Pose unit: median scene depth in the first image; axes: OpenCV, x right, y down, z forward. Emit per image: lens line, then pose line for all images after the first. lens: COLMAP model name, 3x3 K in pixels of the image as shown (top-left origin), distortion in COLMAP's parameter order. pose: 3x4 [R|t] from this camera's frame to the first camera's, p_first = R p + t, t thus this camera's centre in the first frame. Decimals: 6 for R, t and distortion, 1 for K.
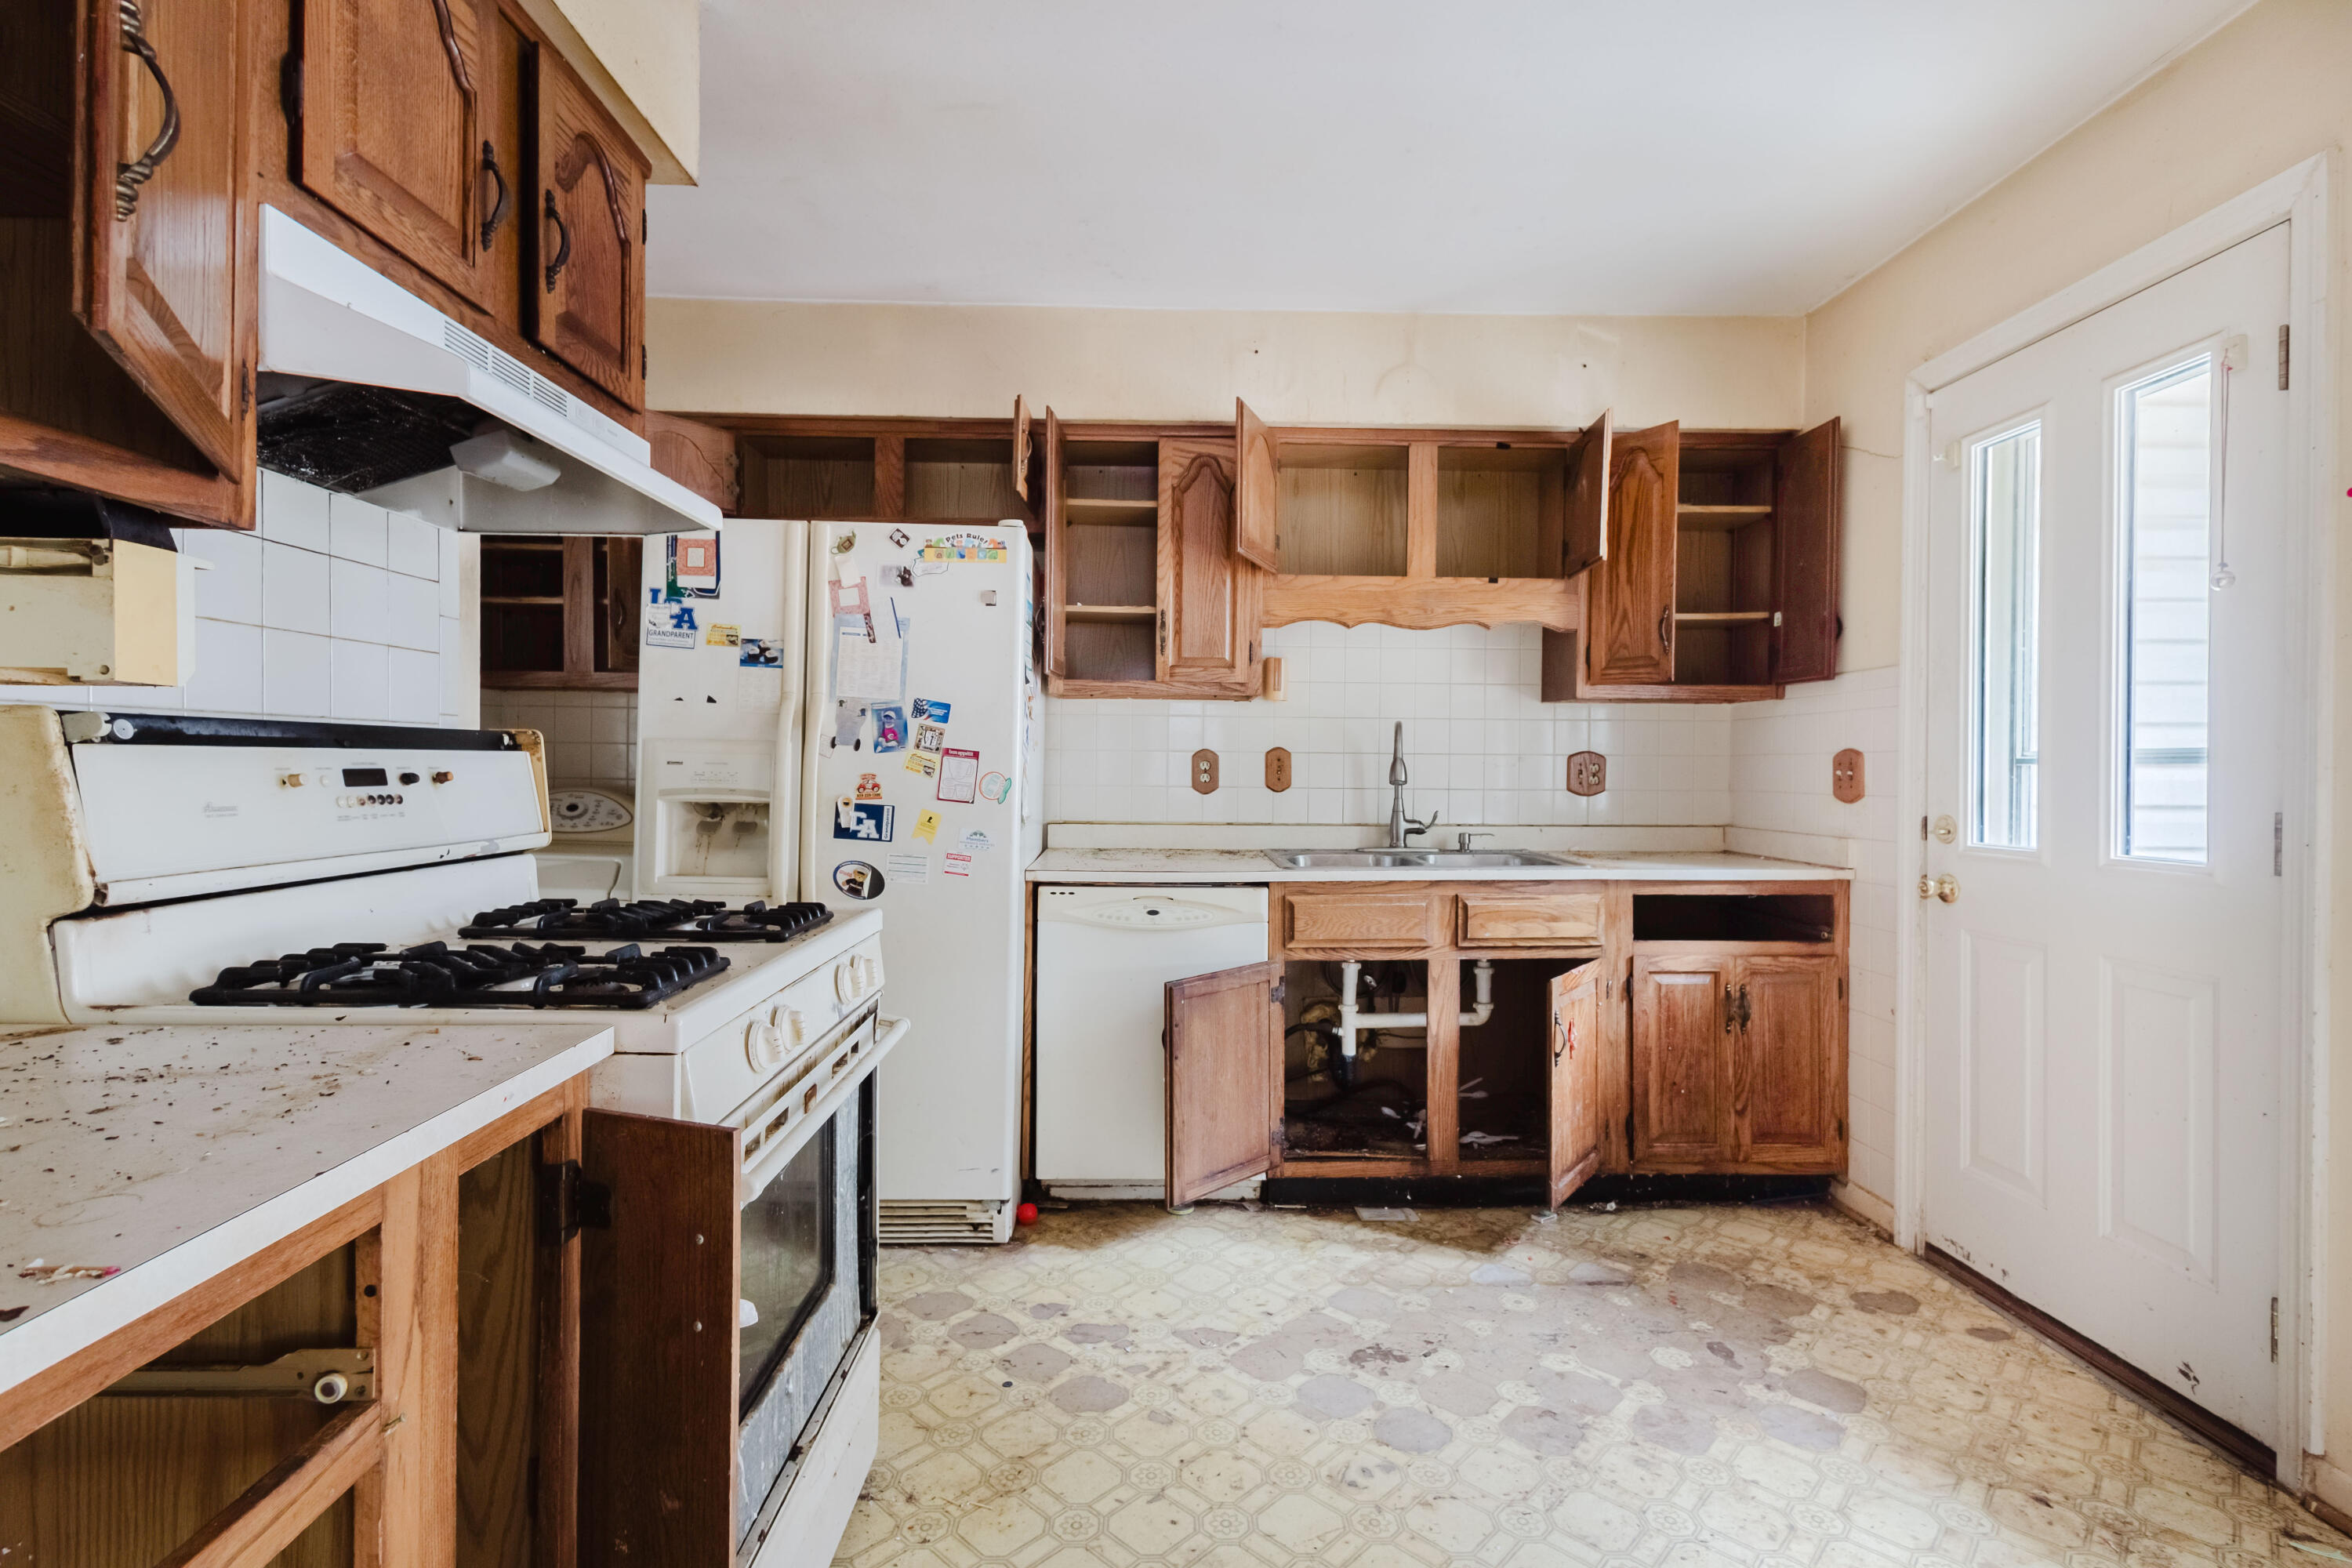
lens RADIAL K [[1082.3, 0, 1176.7], [0, 1082.3, 775.2], [0, 0, 1]] dist [0.015397, -0.004648]
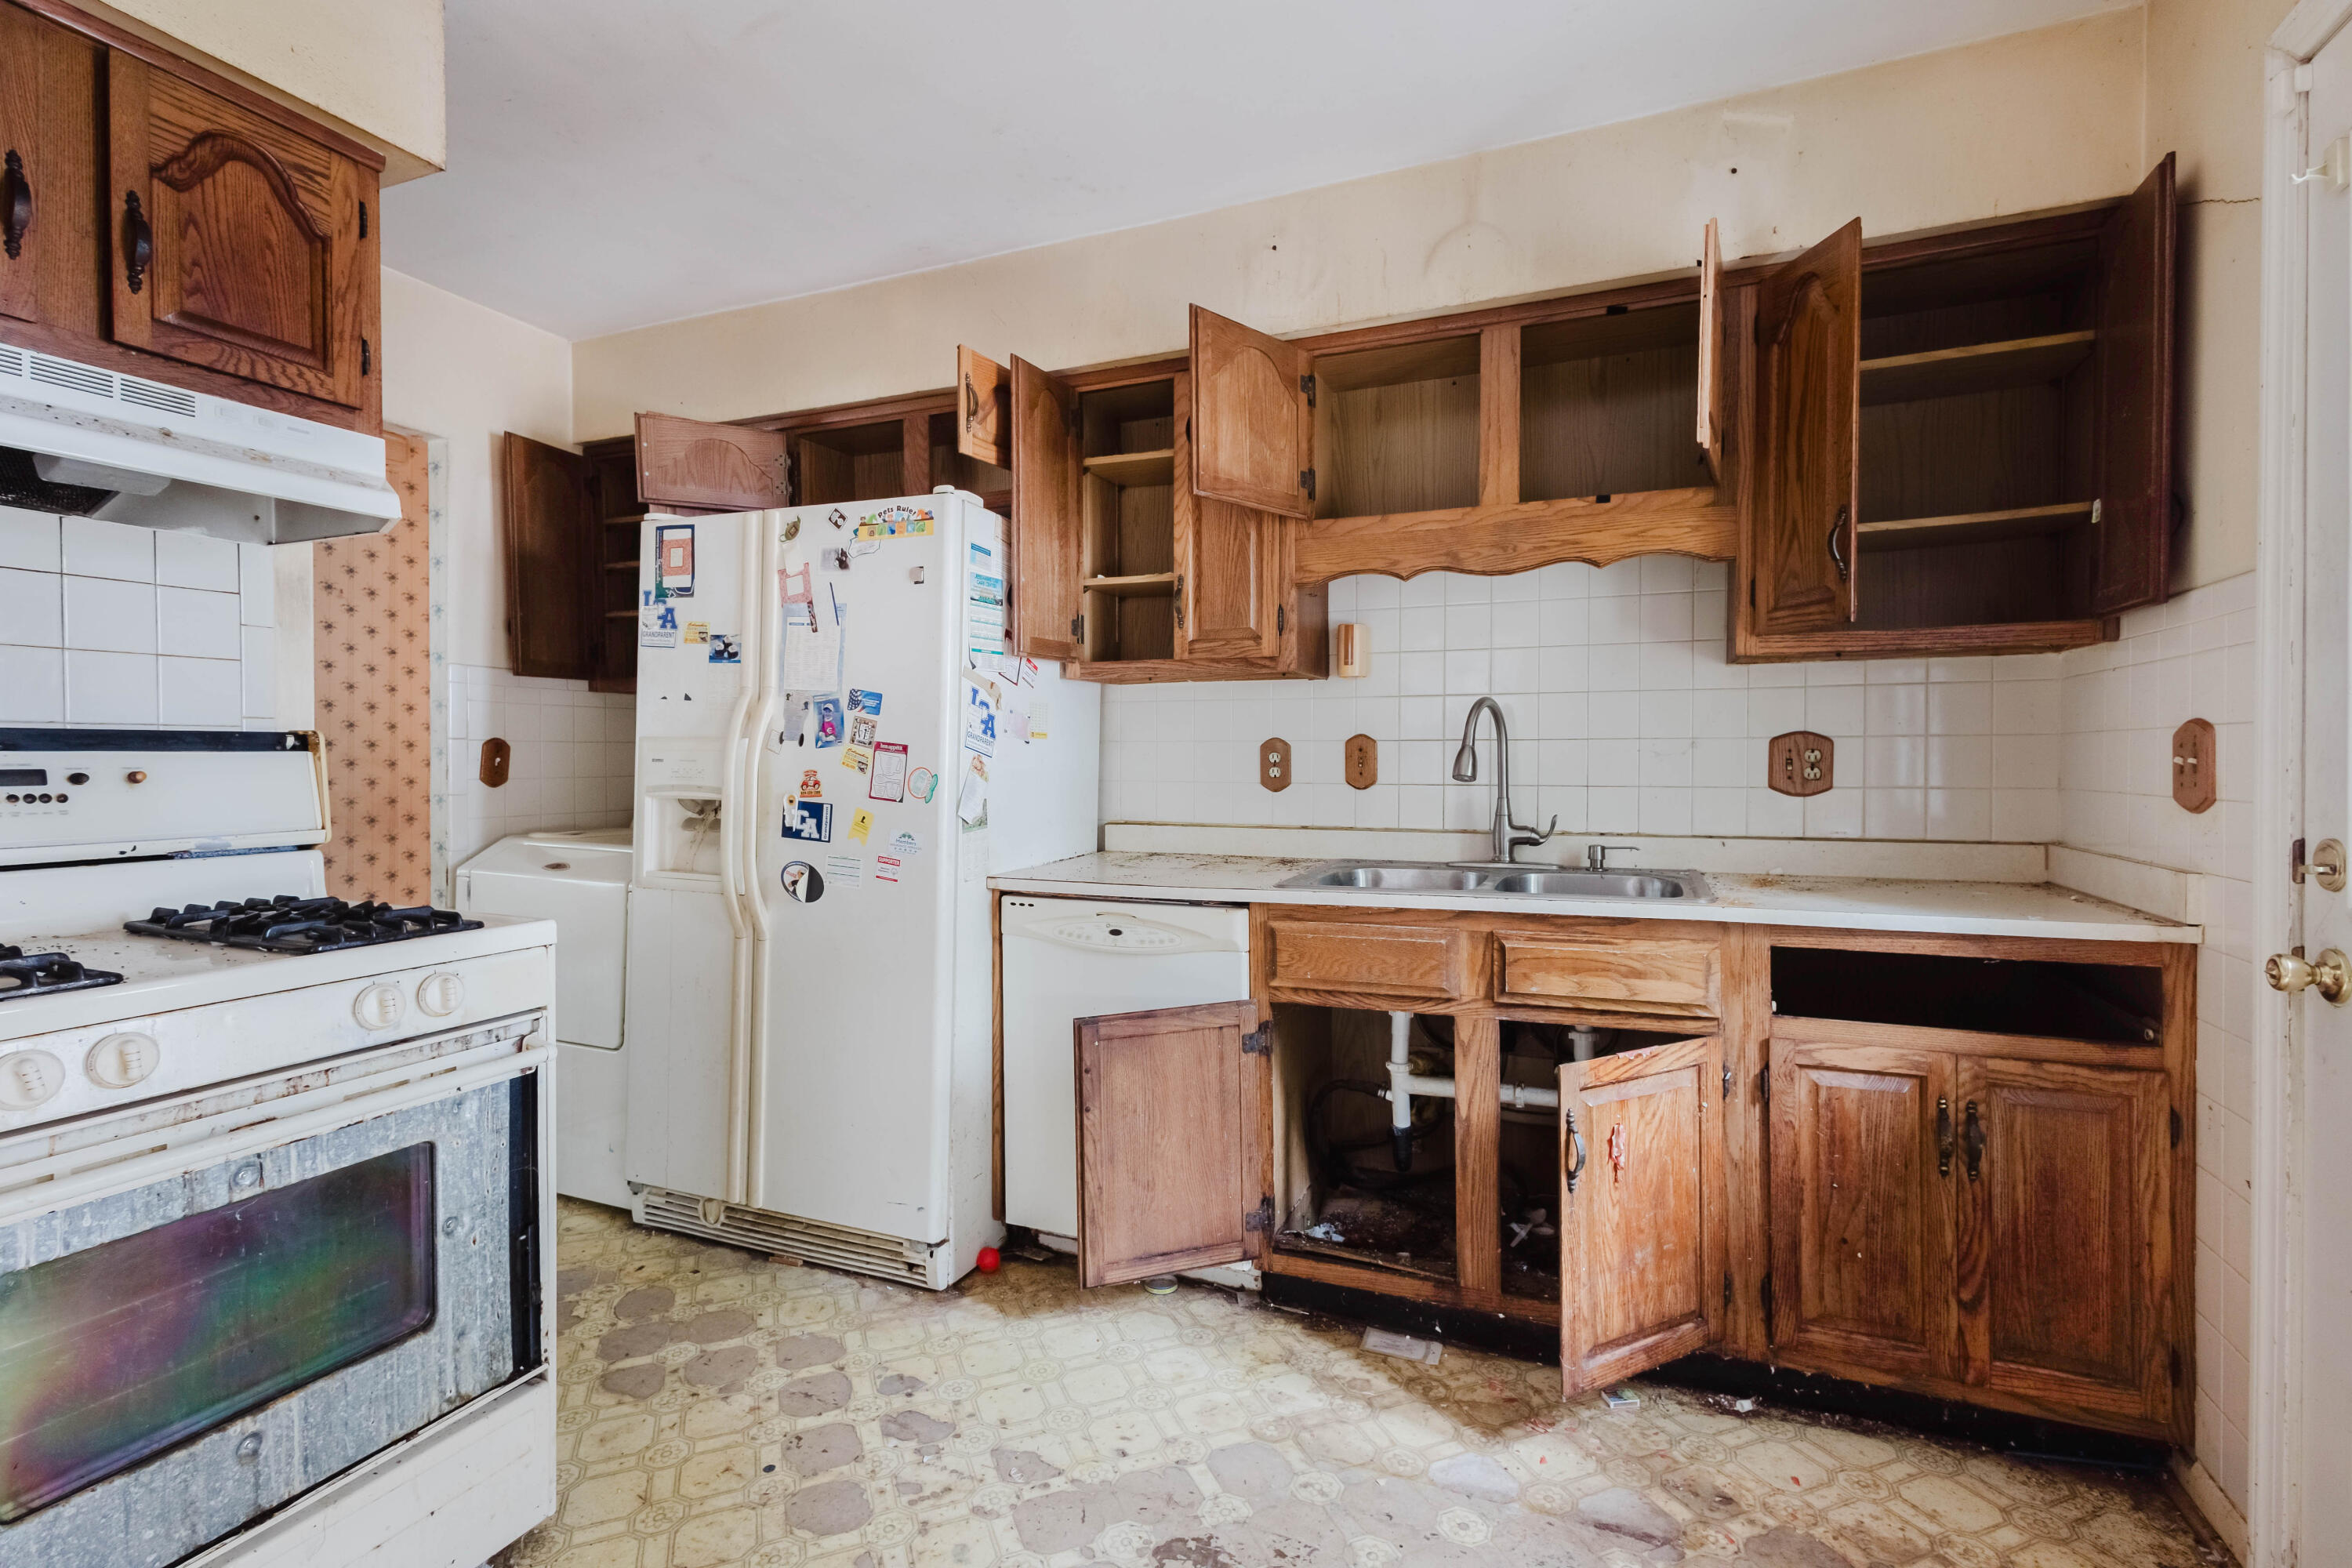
lens RADIAL K [[1082.3, 0, 1164.7], [0, 1082.3, 772.4], [0, 0, 1]] dist [0.015397, -0.004648]
pose [[0.911556, -0.003761, -0.411158, 0.388307], [0.005241, 0.999983, 0.002472, -0.000062], [0.411141, -0.004409, 0.911561, 0.261028]]
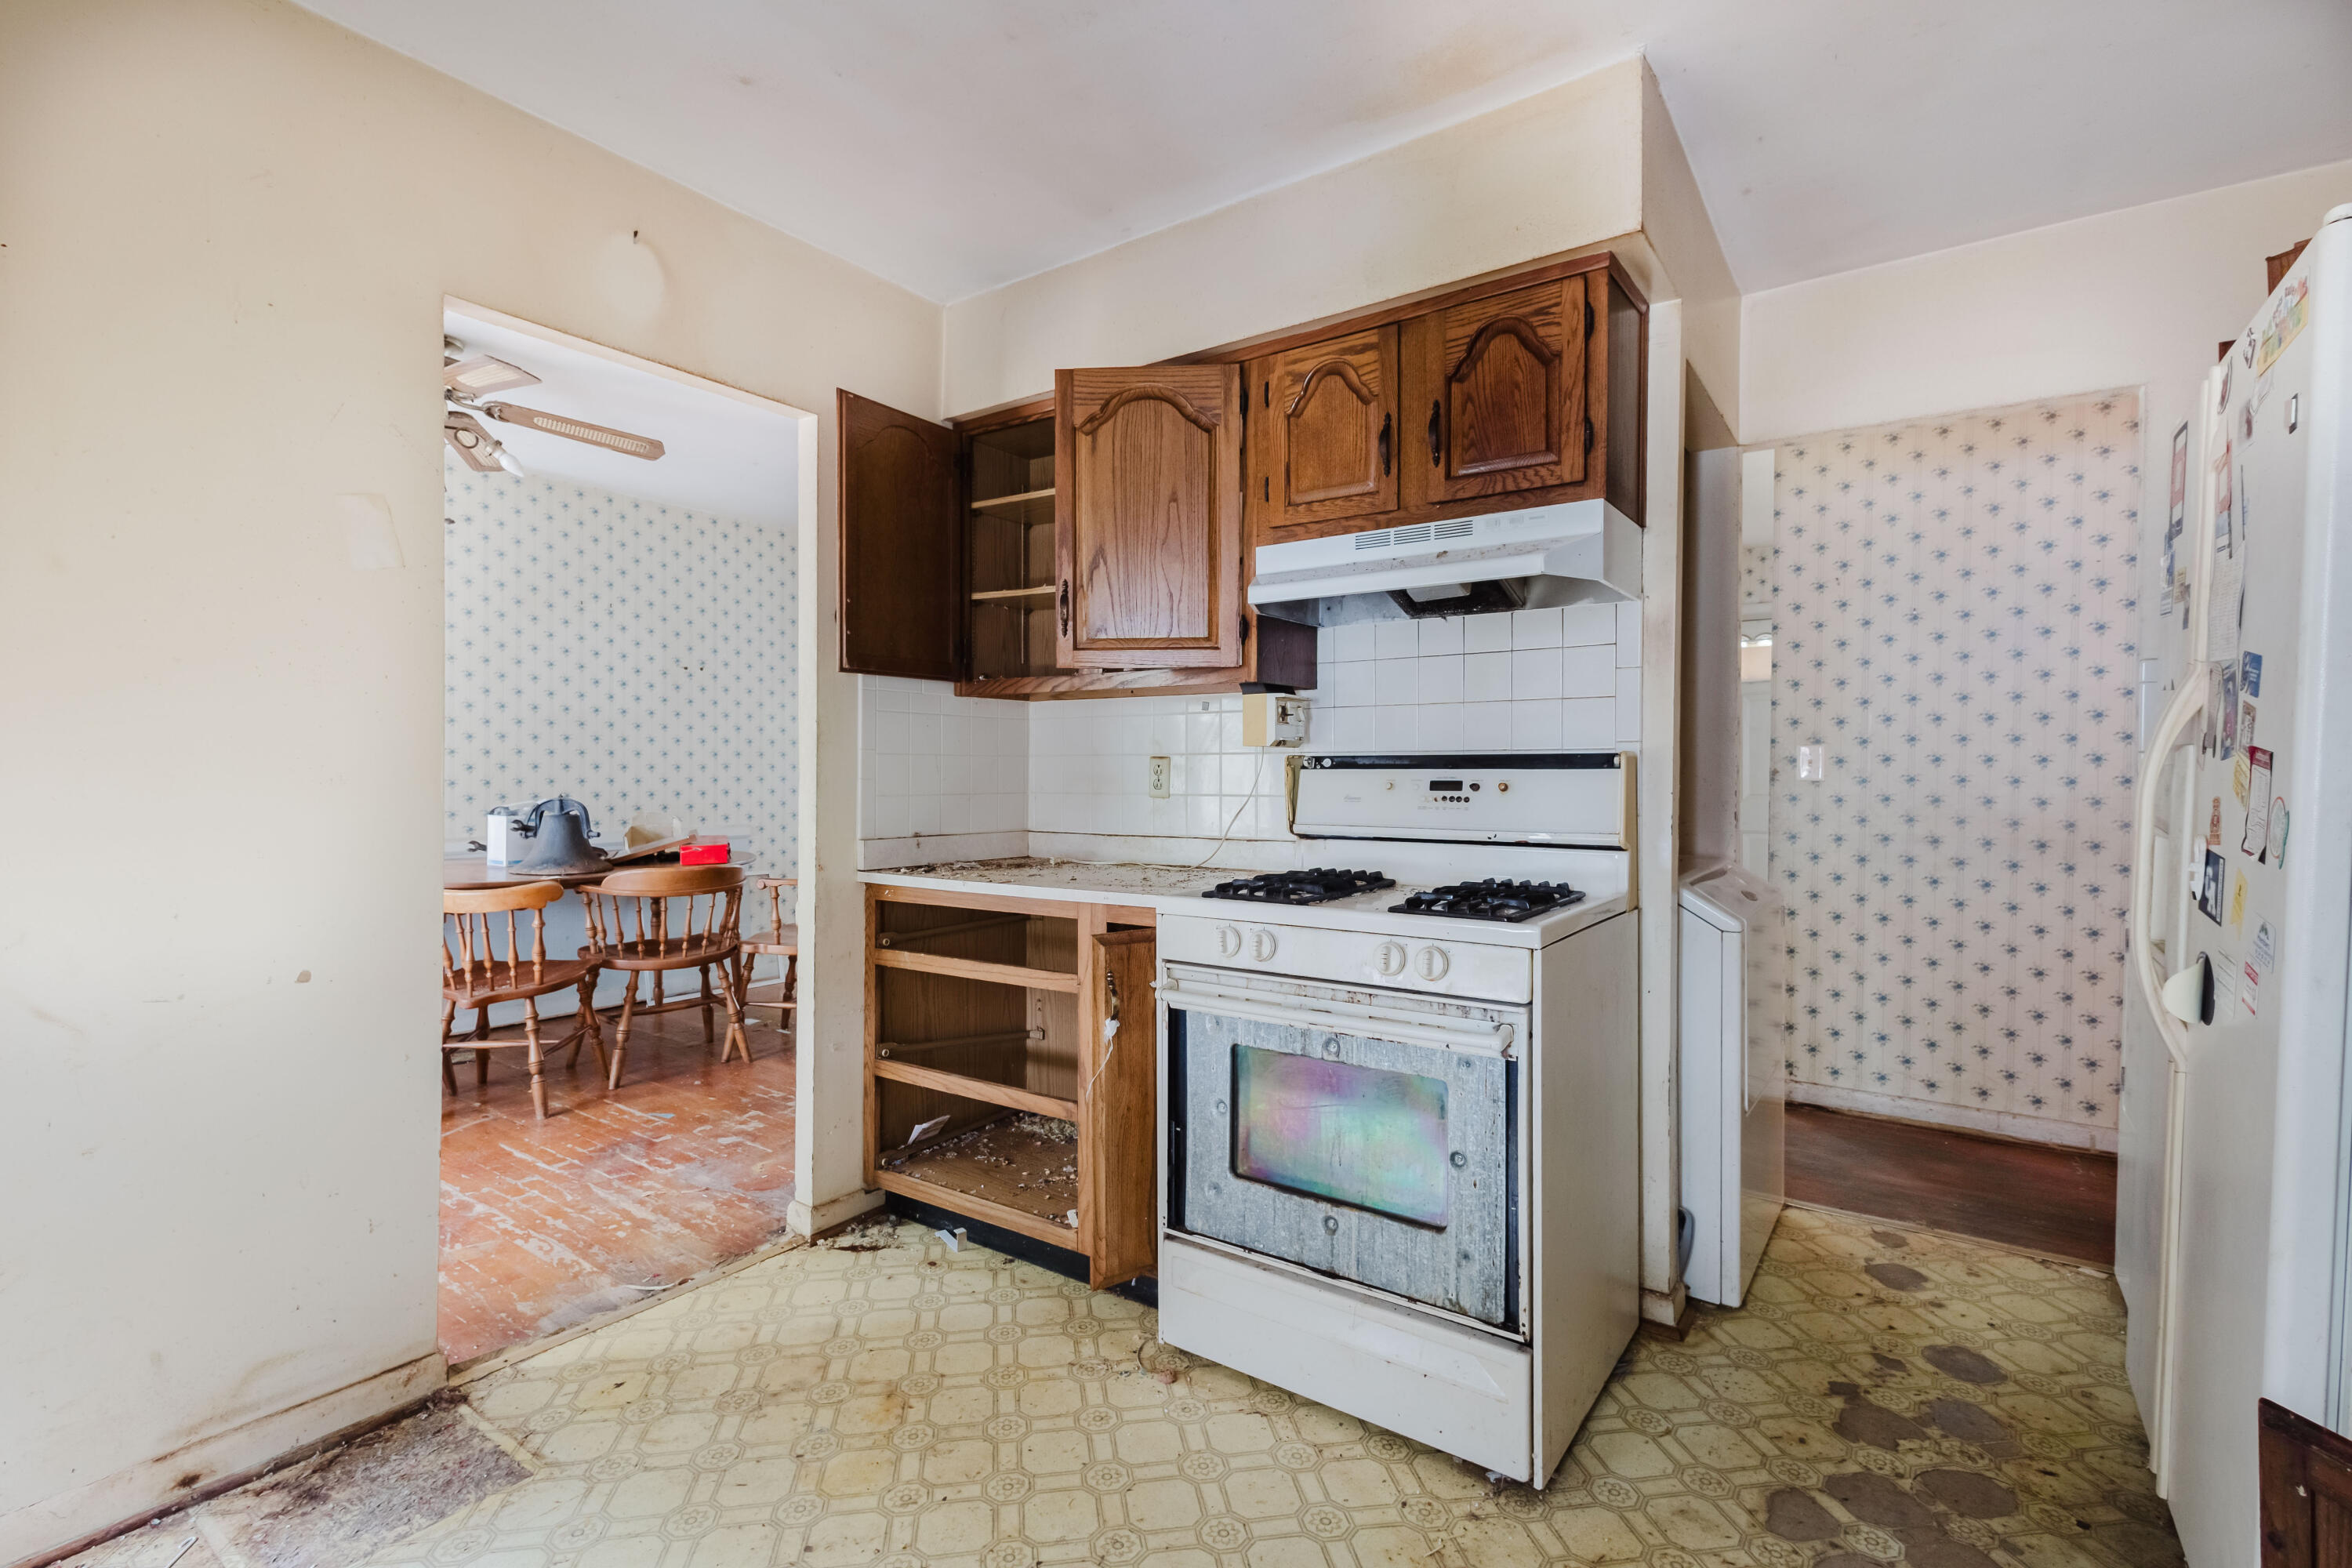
lens RADIAL K [[1082.3, 0, 1177.0], [0, 1082.3, 780.3], [0, 0, 1]] dist [0.015397, -0.004648]
pose [[-0.598665, -0.002542, -0.800995, 0.472241], [-0.014360, 0.999868, 0.007560, -0.007170], [0.800871, 0.016028, -0.598623, 0.900413]]
